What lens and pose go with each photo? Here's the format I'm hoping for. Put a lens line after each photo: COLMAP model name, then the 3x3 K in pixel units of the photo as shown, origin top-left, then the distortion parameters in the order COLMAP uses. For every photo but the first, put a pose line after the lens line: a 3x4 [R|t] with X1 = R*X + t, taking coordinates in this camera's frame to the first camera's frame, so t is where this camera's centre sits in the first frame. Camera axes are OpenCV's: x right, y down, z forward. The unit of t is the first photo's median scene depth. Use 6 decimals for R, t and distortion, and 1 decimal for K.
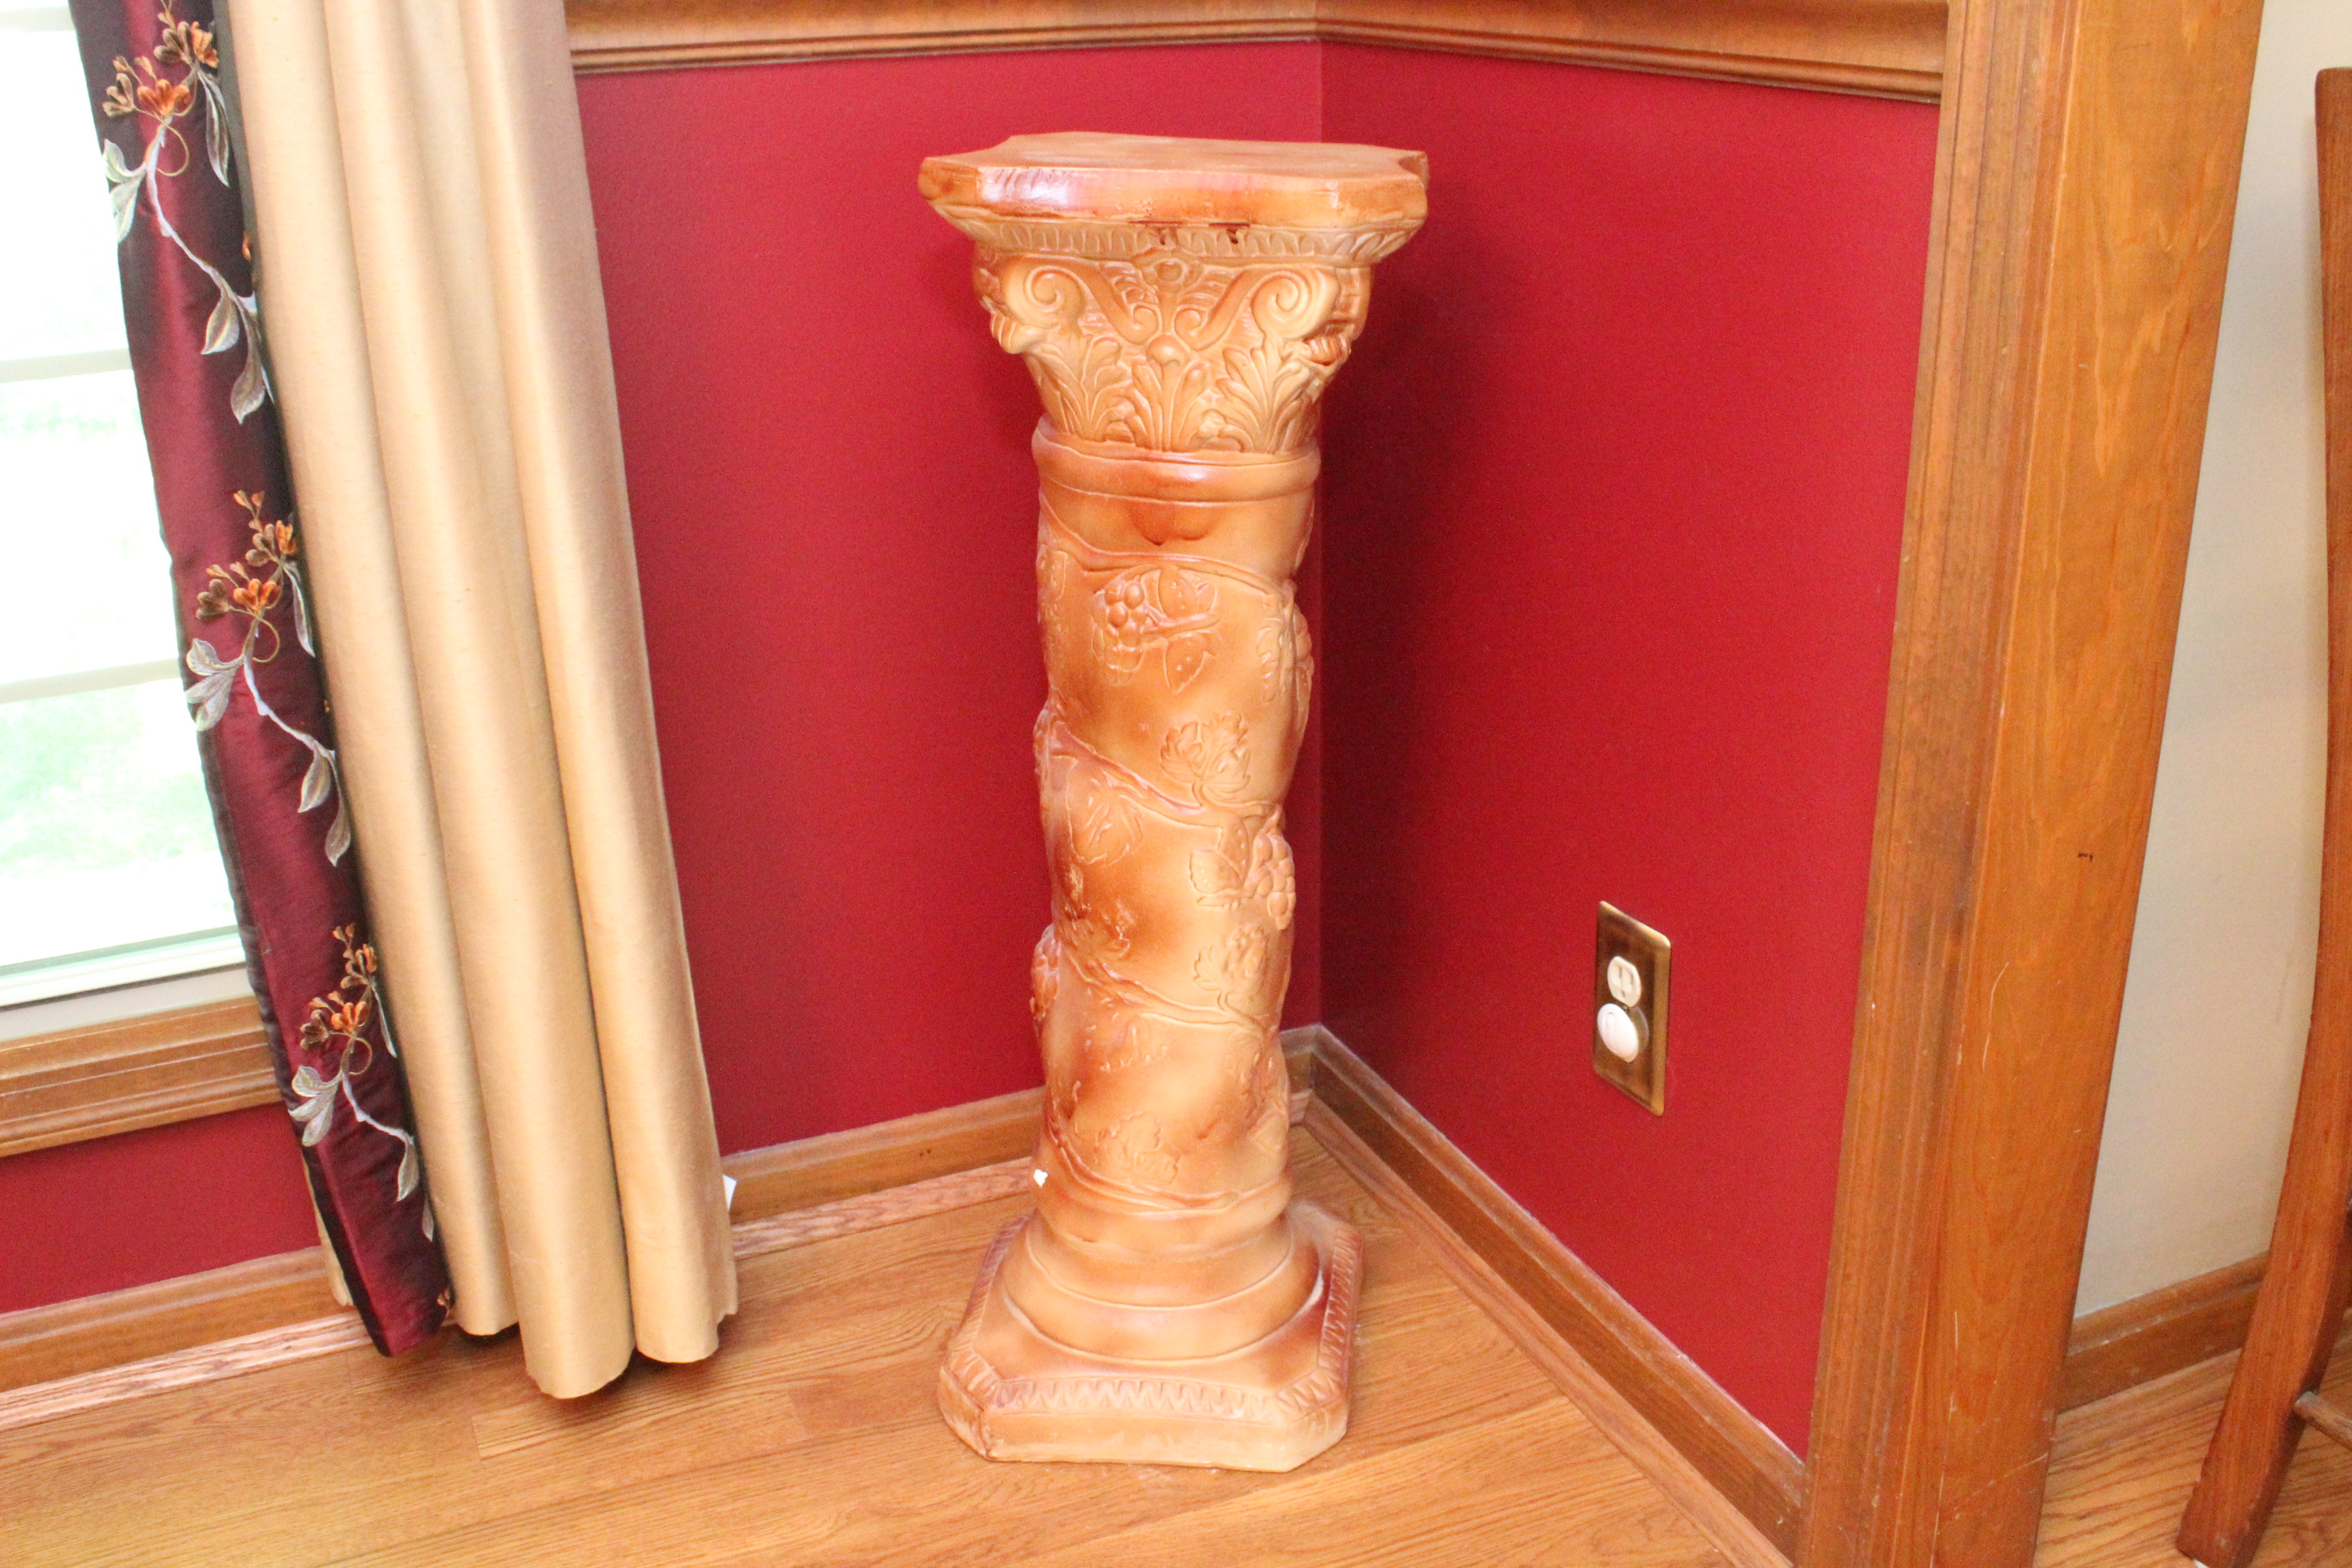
lens RADIAL K [[2280.0, 0, 1185.2], [0, 2280.0, 782.1], [0, 0, 1]] dist [-0.119010, 0.000000]
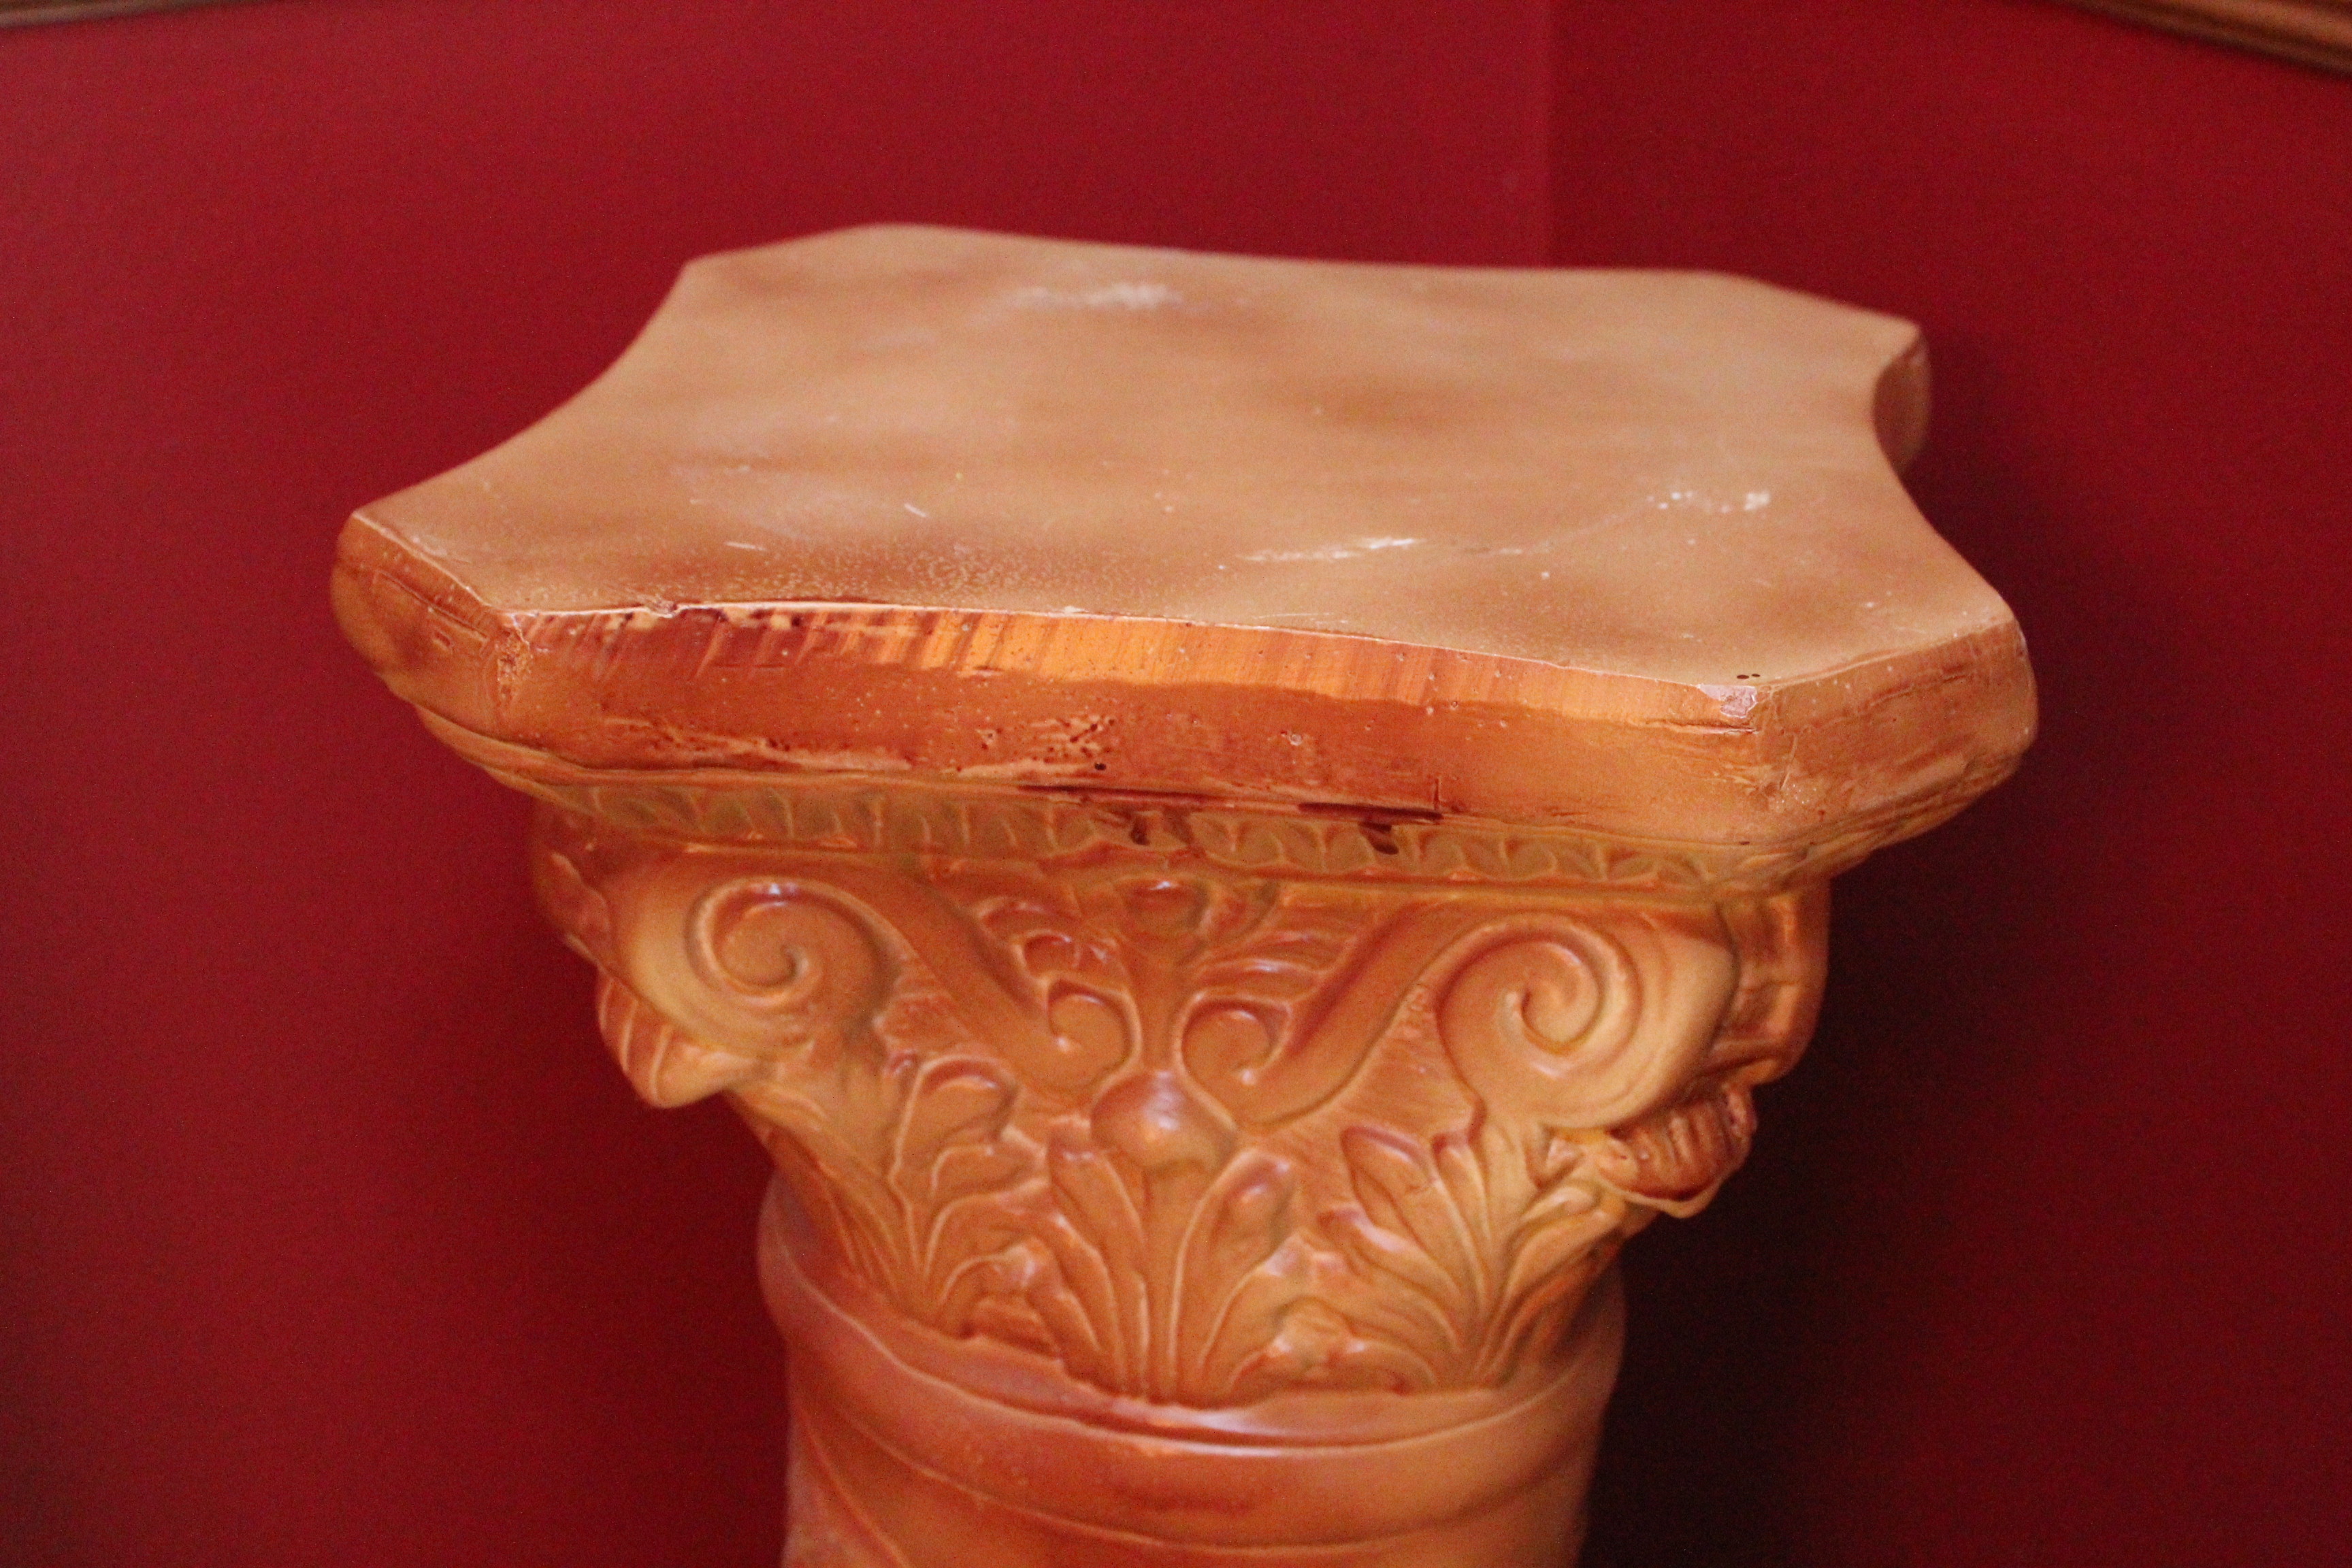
lens RADIAL K [[3596.7, 0, 1166.4], [0, 3596.7, 779.2], [0, 0, 1]] dist [-0.035392, 0.000000]
pose [[0.999882, -0.014585, -0.004755, -0.004125], [0.014720, 0.999448, 0.029776, -0.251283], [0.004318, -0.029843, 0.999545, 0.512360]]
